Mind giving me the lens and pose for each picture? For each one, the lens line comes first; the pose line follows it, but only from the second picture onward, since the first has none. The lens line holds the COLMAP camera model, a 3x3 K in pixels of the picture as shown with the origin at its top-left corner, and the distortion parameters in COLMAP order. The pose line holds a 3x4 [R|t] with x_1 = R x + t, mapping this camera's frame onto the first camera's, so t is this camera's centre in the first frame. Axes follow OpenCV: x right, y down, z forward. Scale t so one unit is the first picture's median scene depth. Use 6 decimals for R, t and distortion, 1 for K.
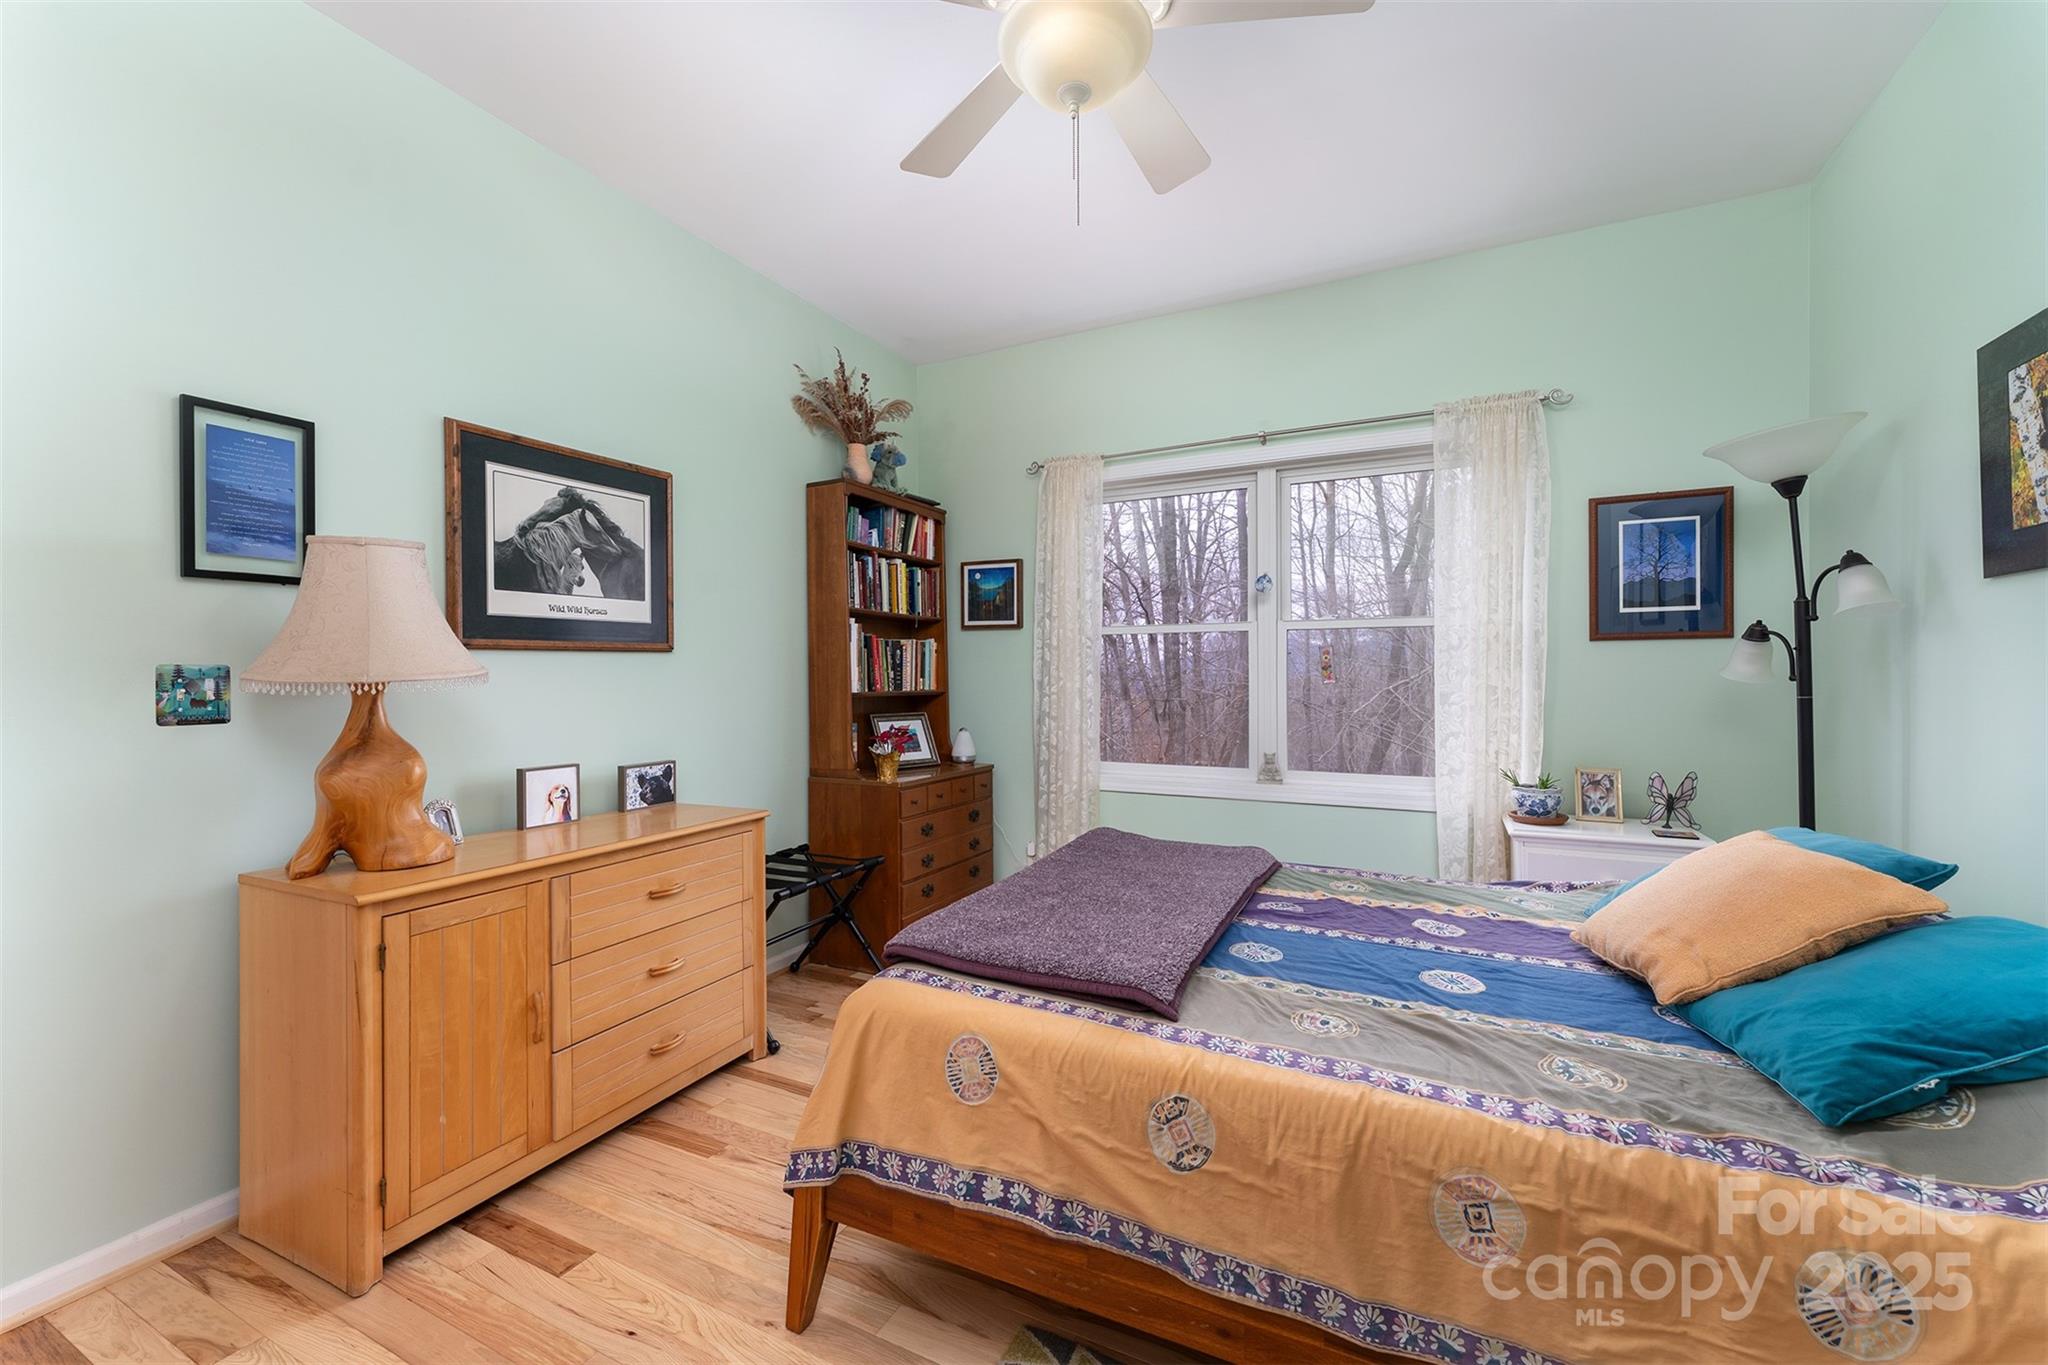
lens RADIAL K [[841.7, 0, 1030.0], [0, 841.7, 675.1], [0, 0, 1]] dist [0.002357, 0.001132]
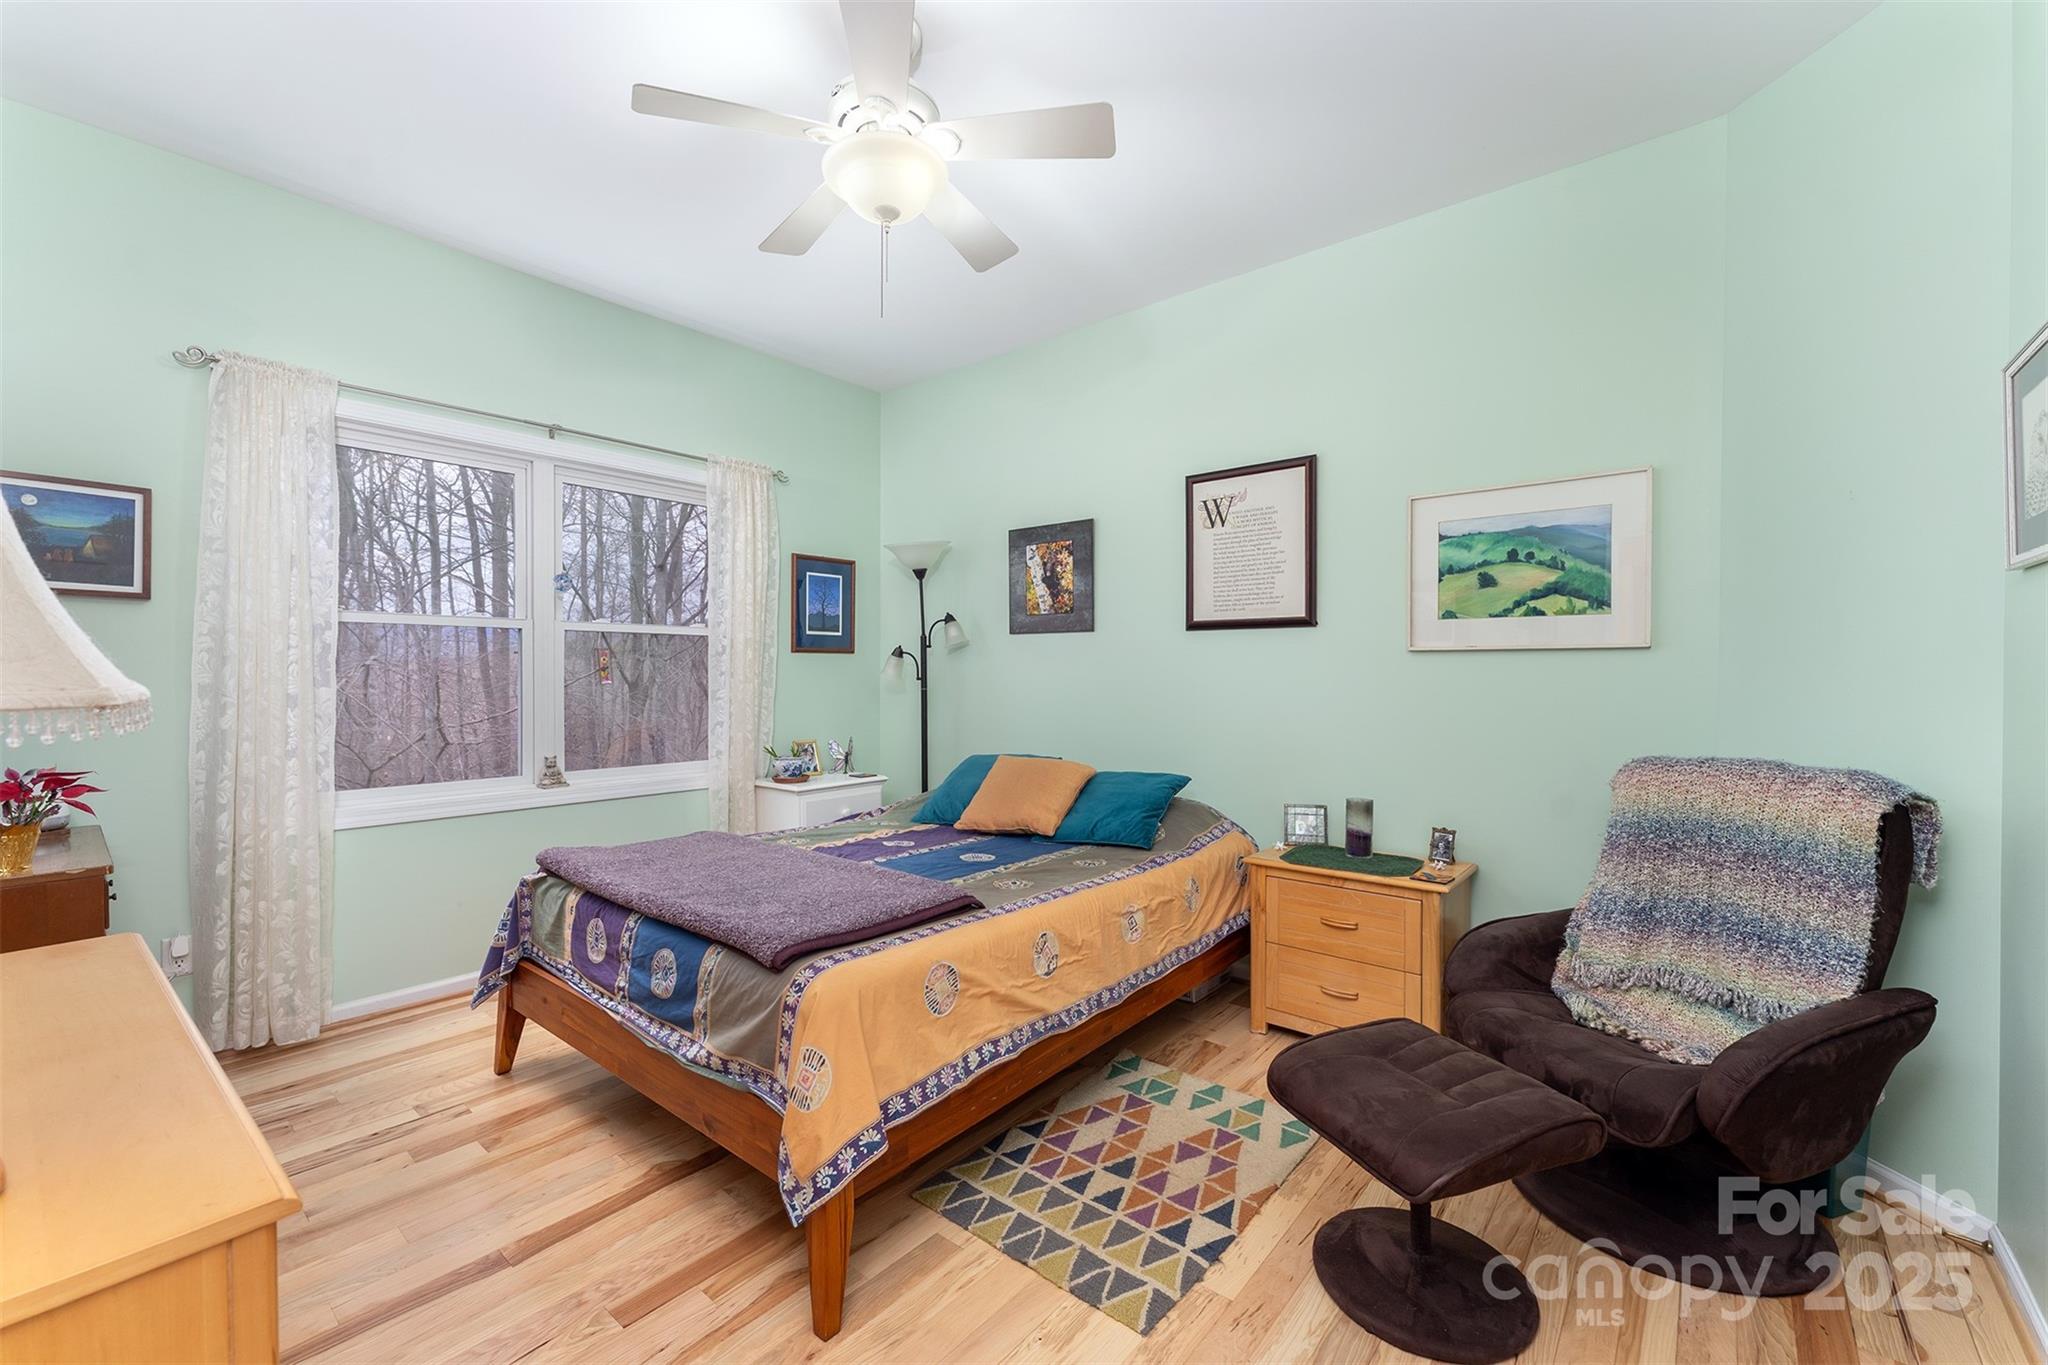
lens RADIAL K [[841.7, 0, 1031.4], [0, 841.7, 677.5], [0, 0, 1]] dist [0.002357, 0.001132]
pose [[0.210200, -0.002269, 0.977656, -1.196056], [-0.004897, 0.999982, 0.003373, -0.008613], [-0.977646, -0.005497, 0.210186, 0.557965]]
